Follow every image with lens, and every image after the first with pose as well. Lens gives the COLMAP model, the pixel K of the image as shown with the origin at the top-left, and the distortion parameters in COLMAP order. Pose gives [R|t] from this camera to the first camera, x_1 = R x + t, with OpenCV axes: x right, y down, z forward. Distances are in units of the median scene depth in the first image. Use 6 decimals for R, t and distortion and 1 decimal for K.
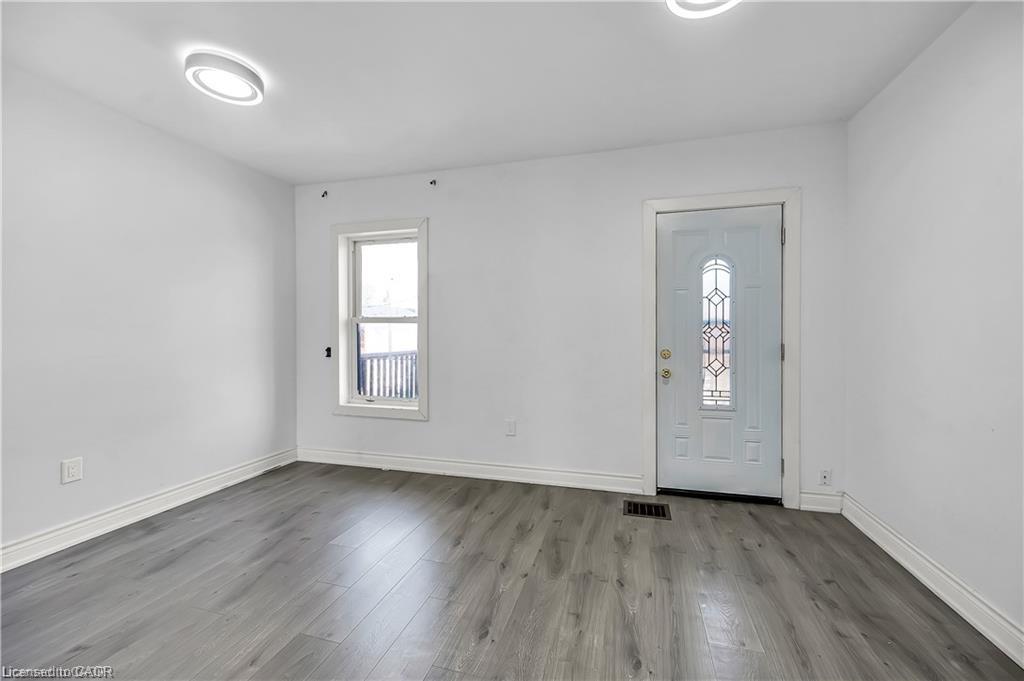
lens RADIAL K [[390.4, 0, 528.5], [0, 390.4, 340.1], [0, 0, 1]] dist [0.000512, 0.000097]
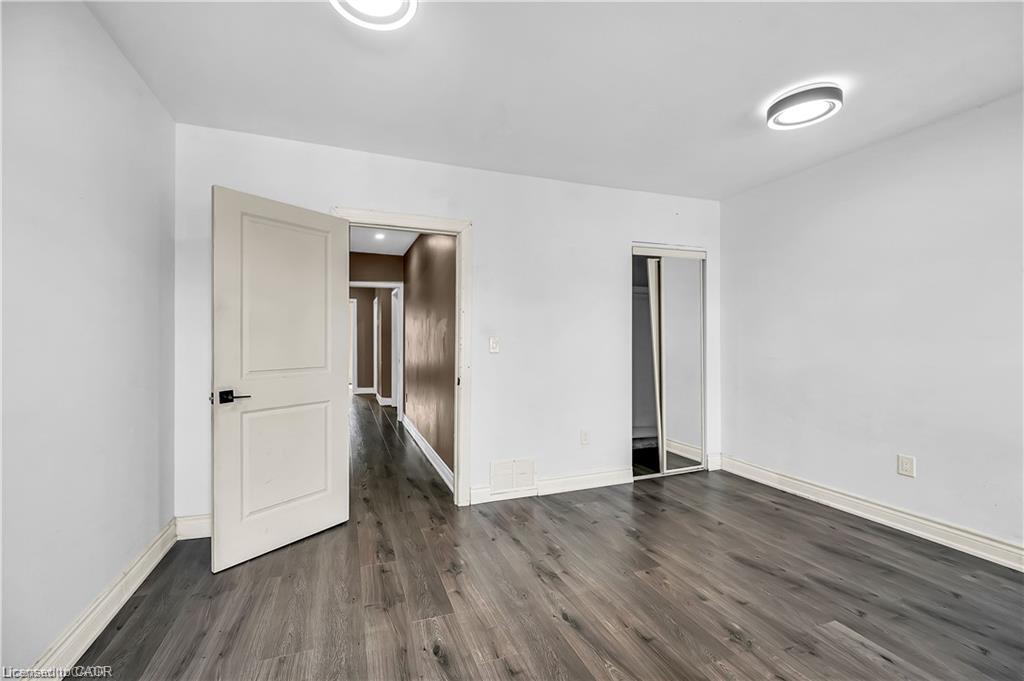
lens RADIAL K [[409.2, 0, 511.6], [0, 409.2, 335.0], [0, 0, 1]] dist [-0.000288, 0.000086]
pose [[-0.795038, -0.010376, -0.606471, 0.528567], [-0.008439, 0.999946, -0.006044, -0.043515], [0.606501, 0.000313, -0.795083, 1.315300]]
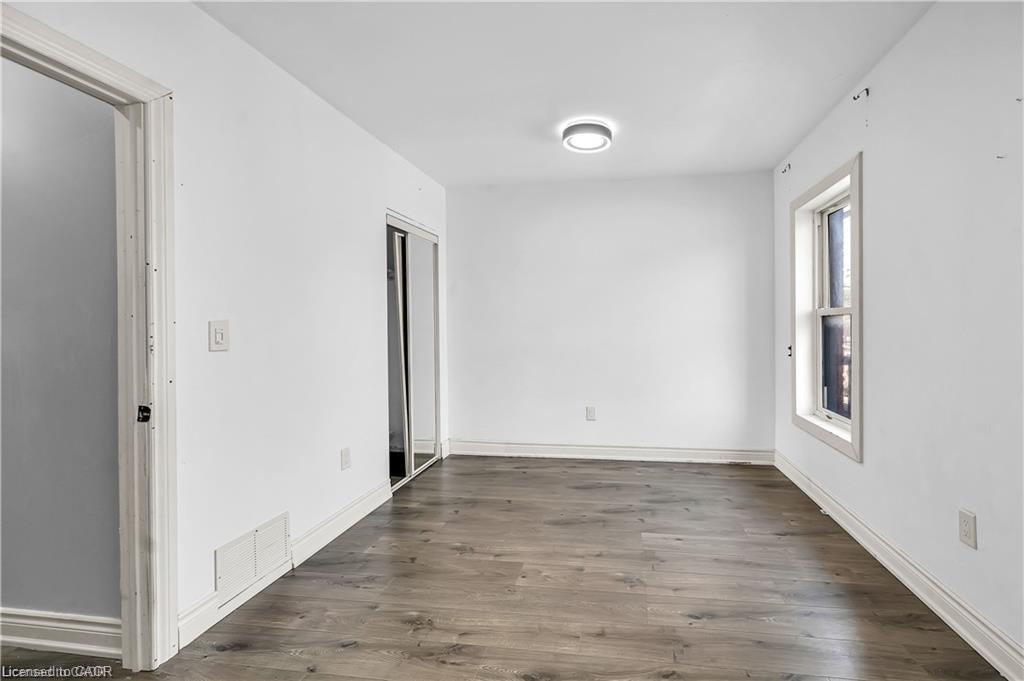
lens RADIAL K [[413.6, 0, 557.6], [0, 413.6, 330.6], [0, 0, 1]] dist [-0.001112, 0.000061]
pose [[0.128816, 0.004803, -0.991657, 0.586996], [0.000772, 0.999987, 0.004944, -0.032113], [0.991668, -0.001402, 0.128811, 0.661383]]
